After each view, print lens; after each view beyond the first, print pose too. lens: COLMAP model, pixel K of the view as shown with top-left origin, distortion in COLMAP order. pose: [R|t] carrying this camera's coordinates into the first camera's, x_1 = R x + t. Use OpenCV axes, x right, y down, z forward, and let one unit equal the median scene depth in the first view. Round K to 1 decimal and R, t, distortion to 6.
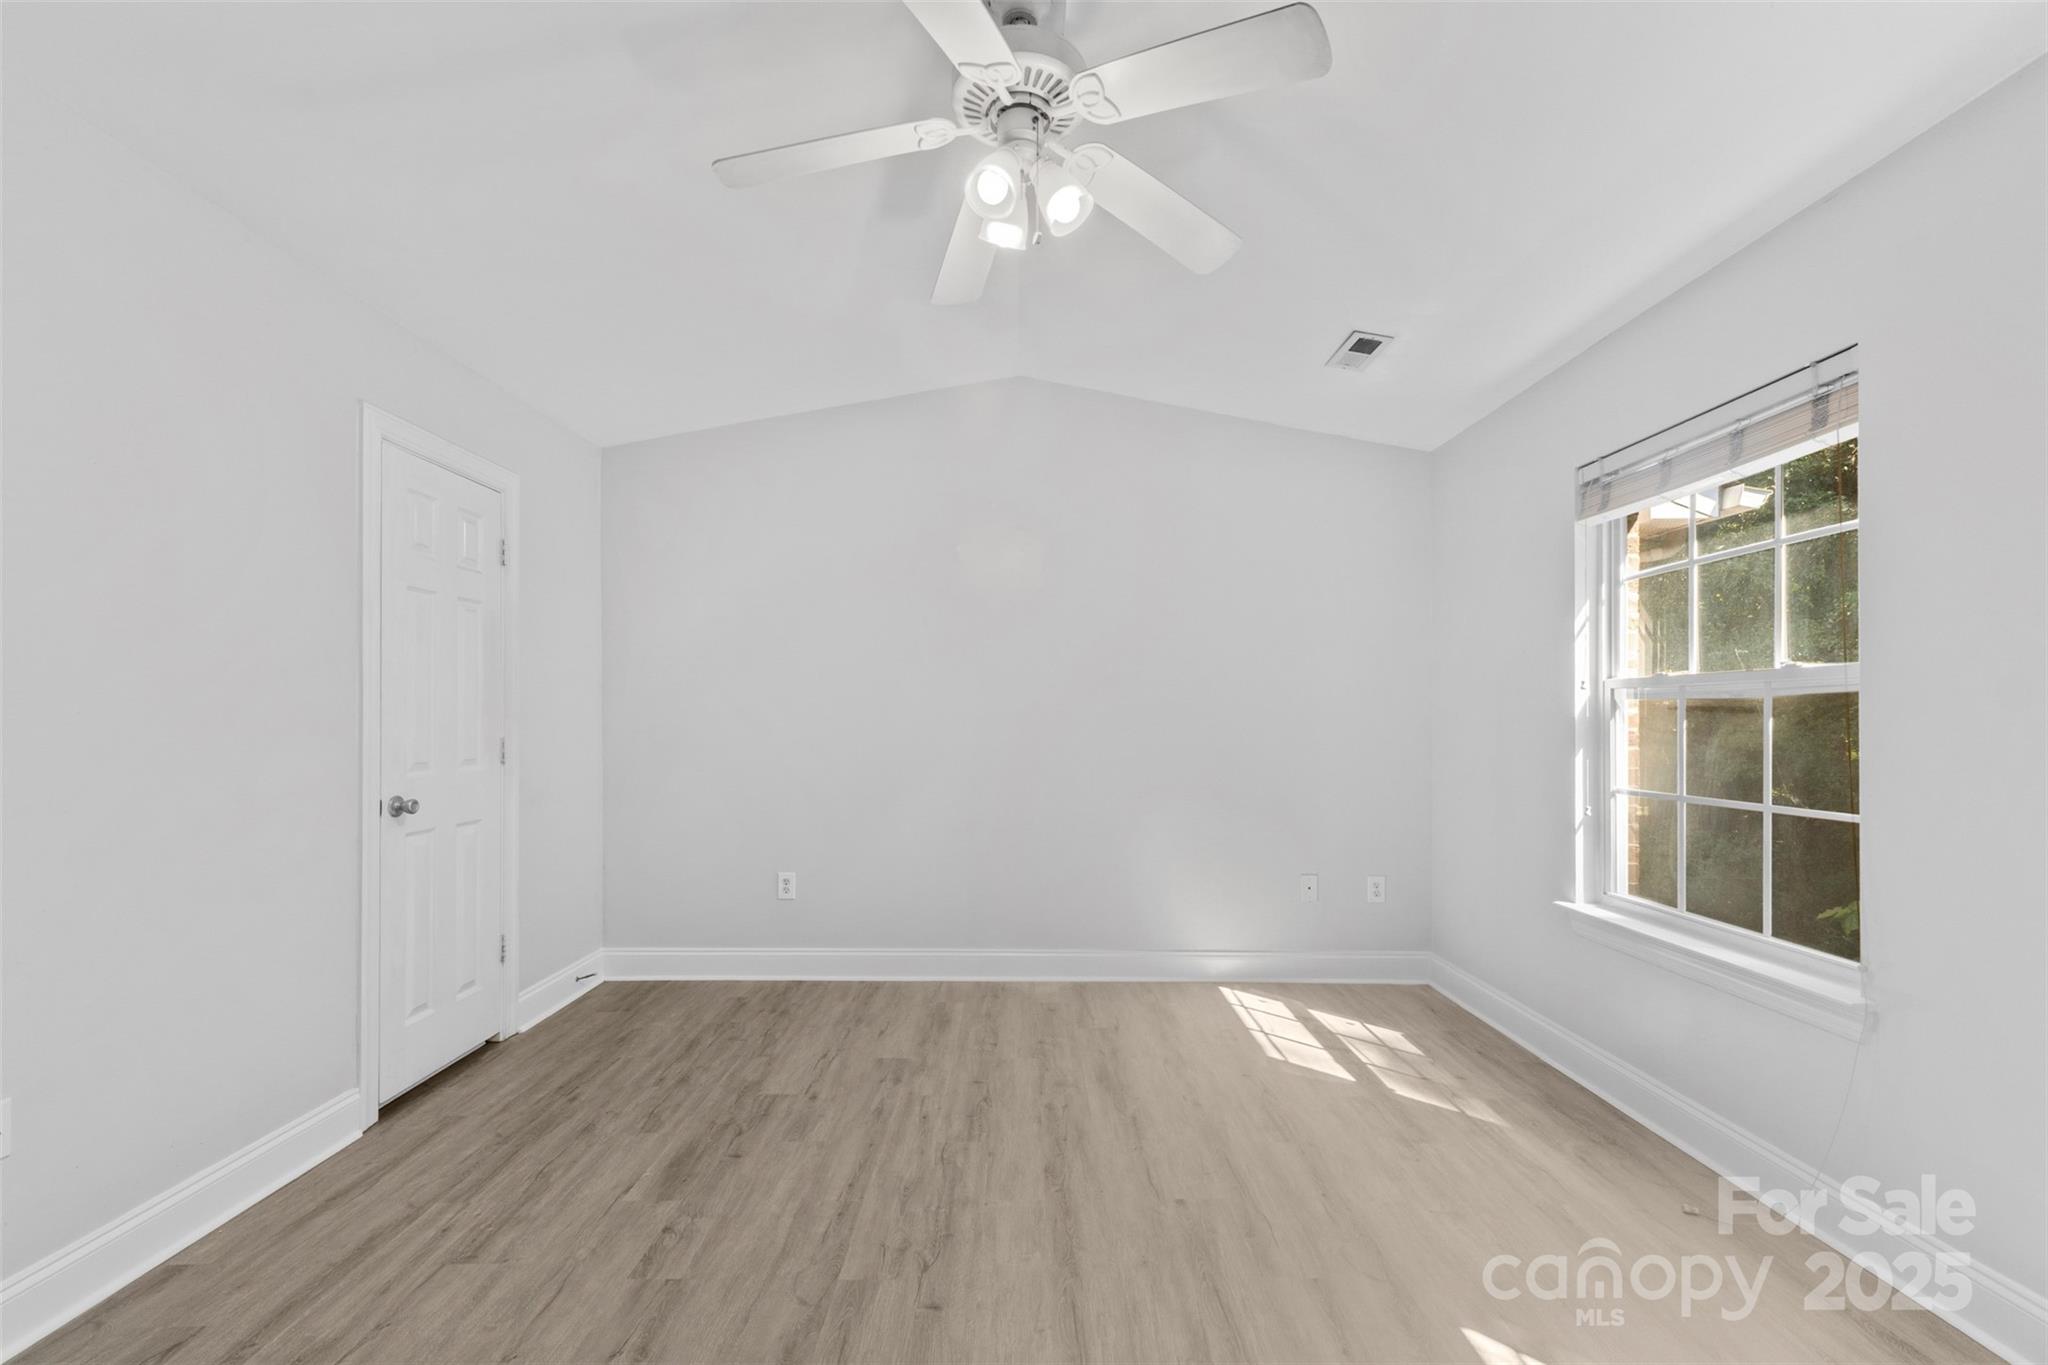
lens RADIAL K [[870.9, 0, 1021.3], [0, 870.9, 711.9], [0, 0, 1]] dist [0.008335, -0.000355]
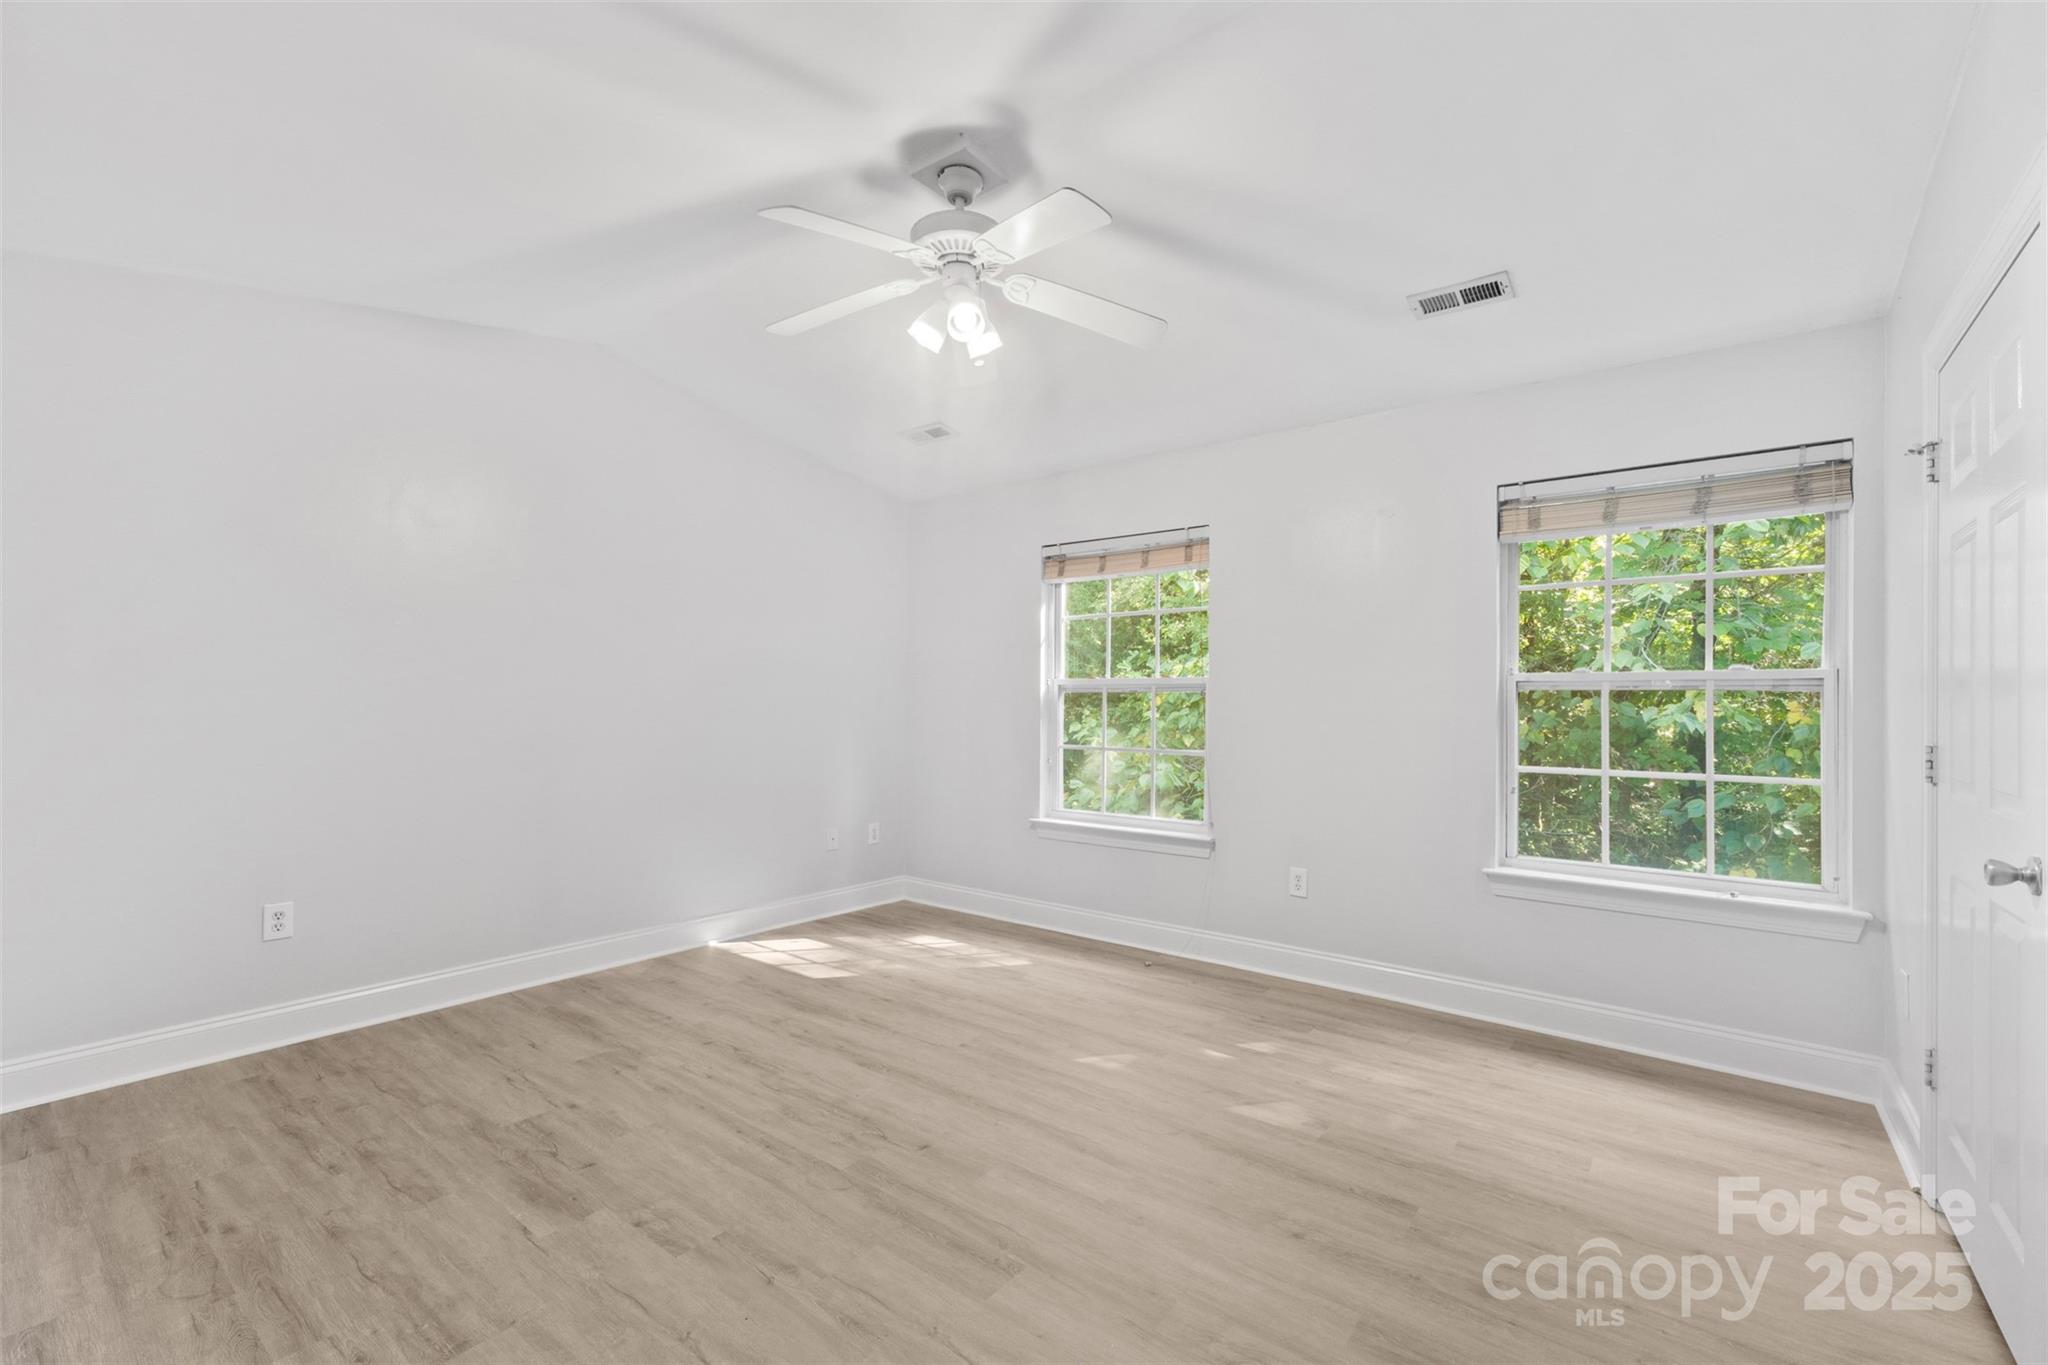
lens RADIAL K [[870.9, 0, 1026.6], [0, 870.9, 689.3], [0, 0, 1]] dist [0.008335, -0.000355]
pose [[0.614021, 0.015320, 0.789141, -0.664728], [-0.013160, 0.999871, -0.009172, -0.001712], [-0.789180, -0.004754, 0.614144, 0.043332]]
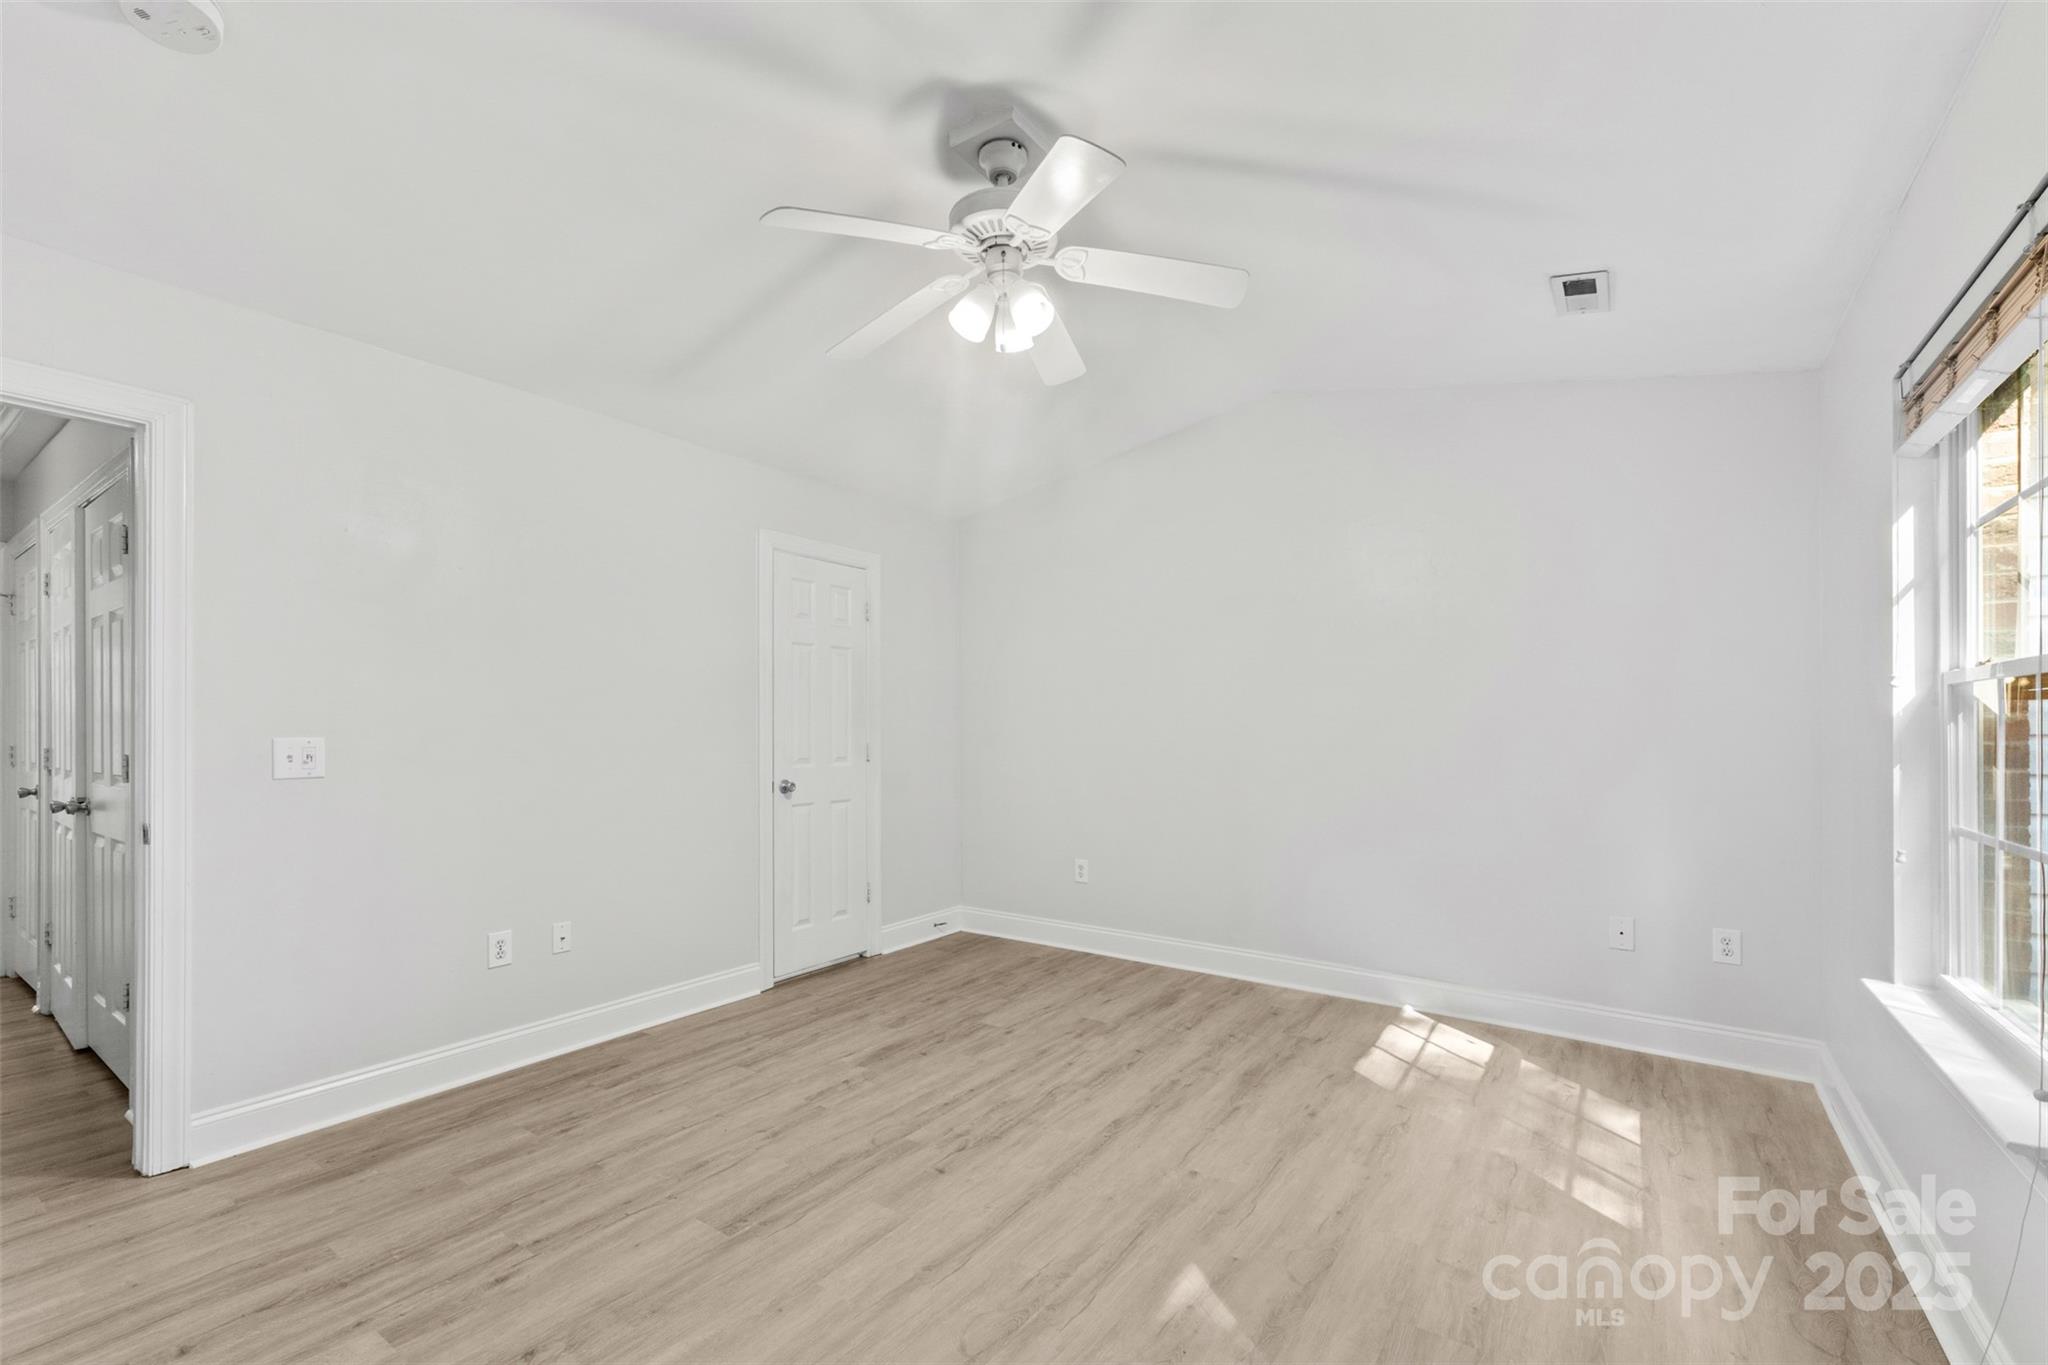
lens RADIAL K [[870.9, 0, 1016.9], [0, 870.9, 721.2], [0, 0, 1]] dist [0.008335, -0.000355]
pose [[0.813655, -0.007013, -0.581305, 0.484960], [0.006790, 0.999974, -0.002560, -0.000216], [0.581308, -0.001864, 0.813682, -0.008318]]
